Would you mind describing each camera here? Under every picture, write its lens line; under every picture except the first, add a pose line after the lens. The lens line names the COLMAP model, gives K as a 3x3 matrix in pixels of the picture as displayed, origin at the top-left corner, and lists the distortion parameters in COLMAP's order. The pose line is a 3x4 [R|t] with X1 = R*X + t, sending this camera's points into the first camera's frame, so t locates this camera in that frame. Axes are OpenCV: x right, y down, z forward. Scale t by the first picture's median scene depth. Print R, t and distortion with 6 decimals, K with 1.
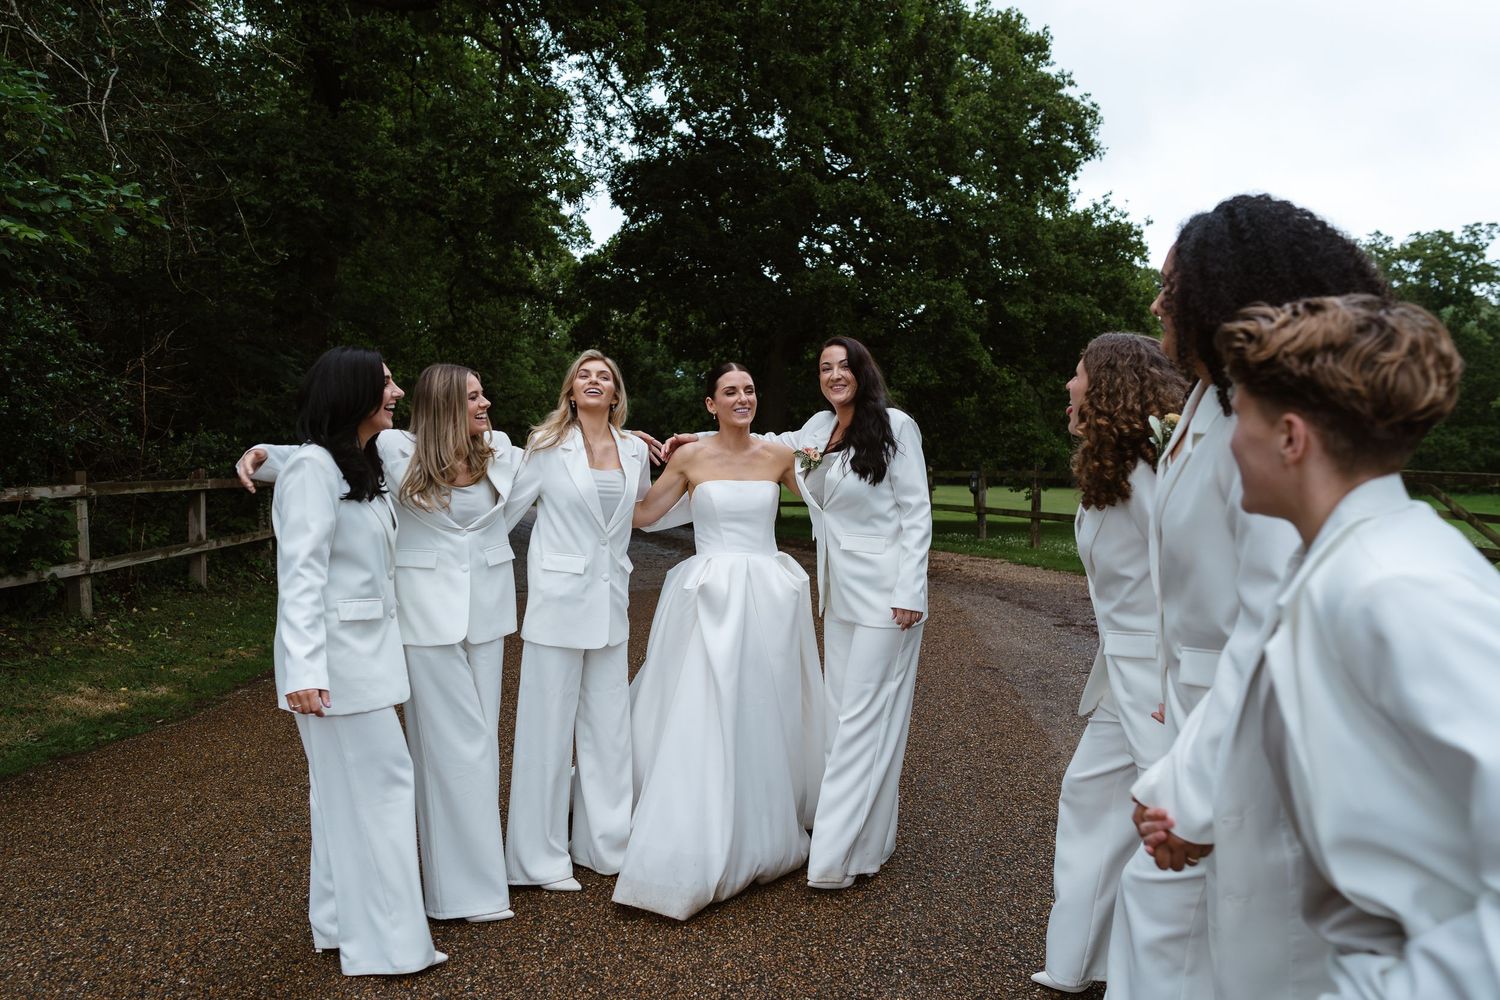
lens RADIAL K [[997.0, 0, 753.3], [0, 997.0, 486.7], [0, 0, 1]] dist [-0.000488, 0.002382]
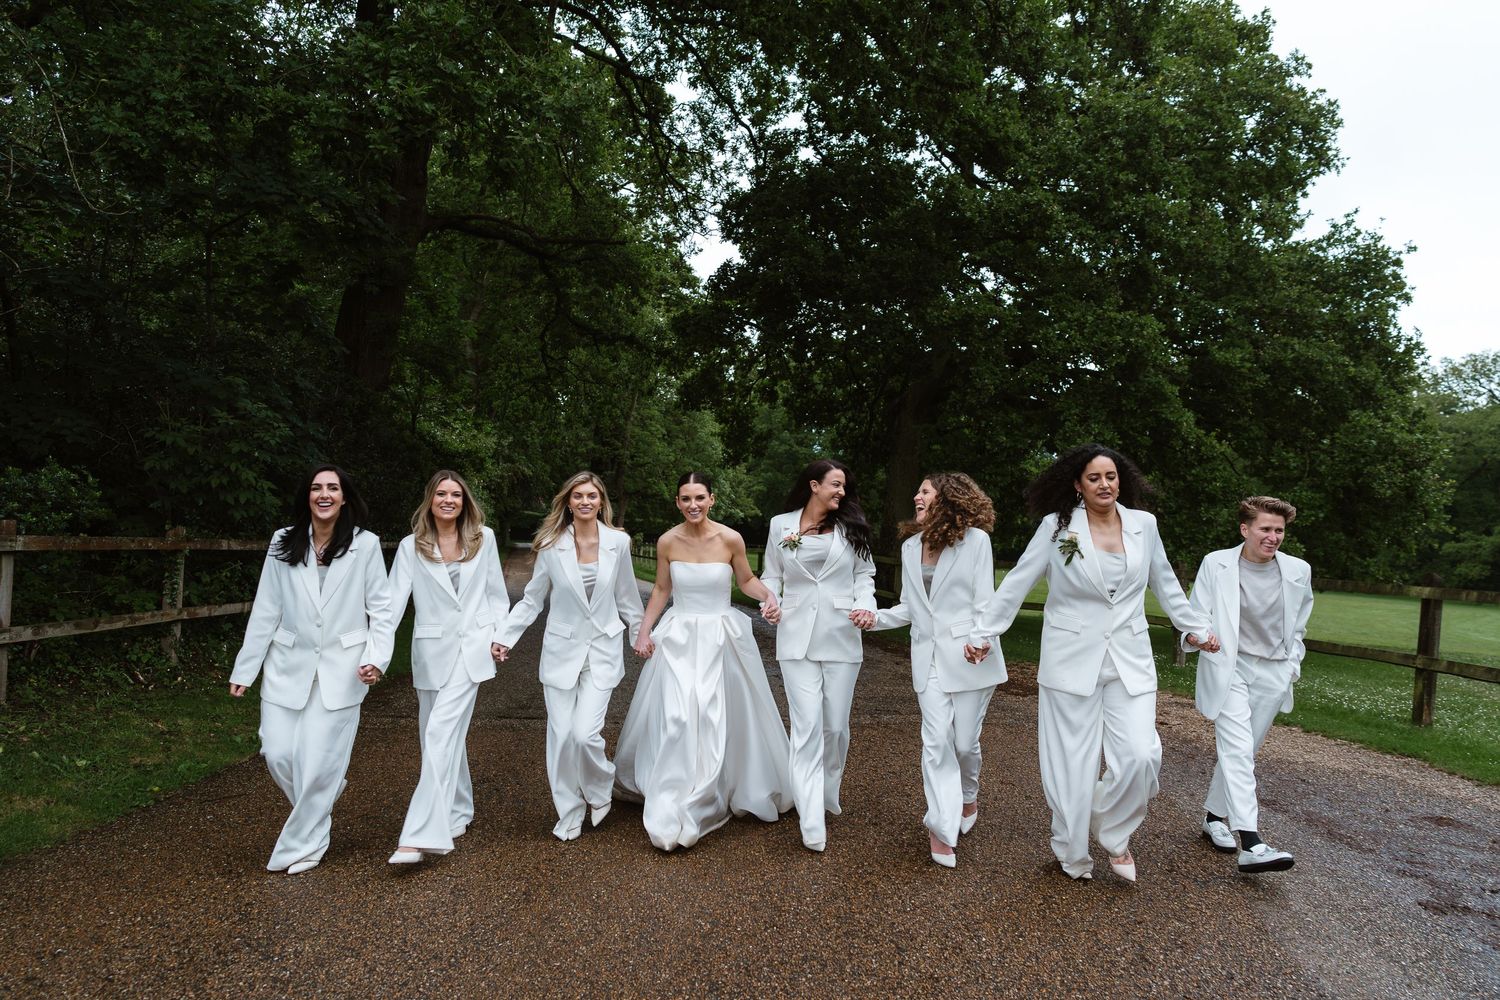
lens RADIAL K [[997.0, 0, 750.1], [0, 997.0, 499.7], [0, 0, 1]] dist [-0.000488, 0.002382]
pose [[0.989143, 0.036957, -0.142230, 0.014155], [-0.046010, 0.997083, -0.060894, -0.005809], [0.139565, 0.066777, 0.987959, 0.169448]]
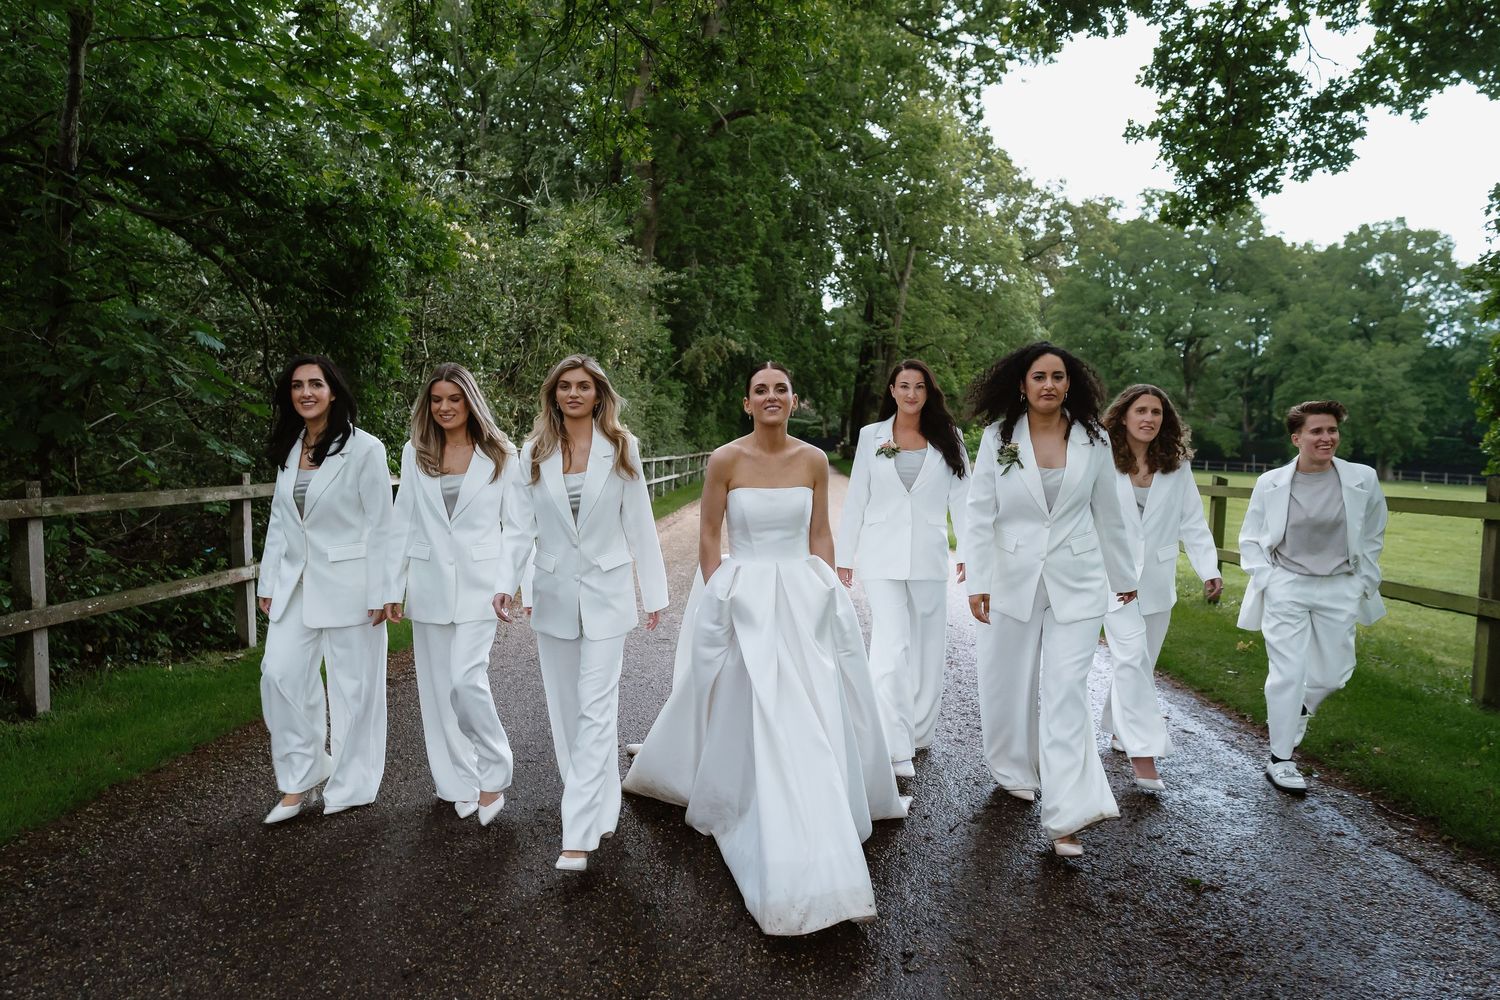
lens RADIAL K [[997.0, 0, 750.6], [0, 997.0, 500.1], [0, 0, 1]] dist [-0.000488, 0.002382]
pose [[0.912190, 0.047898, -0.406959, -0.174774], [-0.033801, 0.998556, 0.041764, -0.024862], [0.408372, -0.024341, 0.912491, 0.929254]]
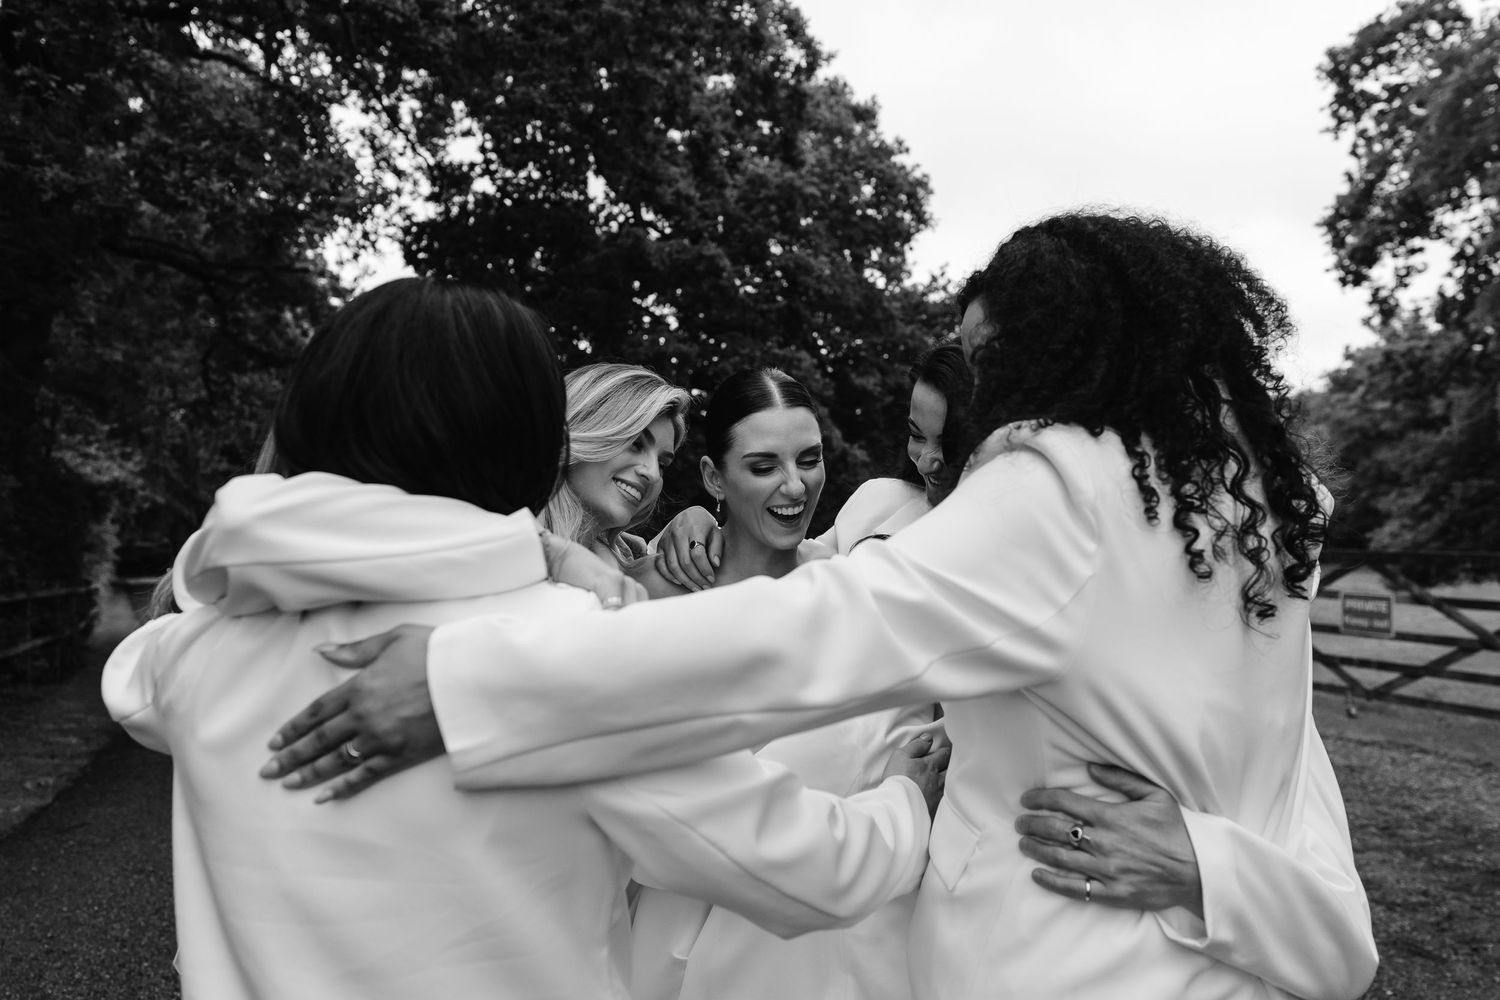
lens RADIAL K [[997.0, 0, 750.6], [0, 997.0, 490.1], [0, 0, 1]] dist [-0.000488, 0.002382]
pose [[0.979950, -0.015408, 0.198647, -0.020317], [0.030965, 0.996669, -0.075449, -0.008442], [-0.196823, 0.080087, 0.977163, 0.095883]]
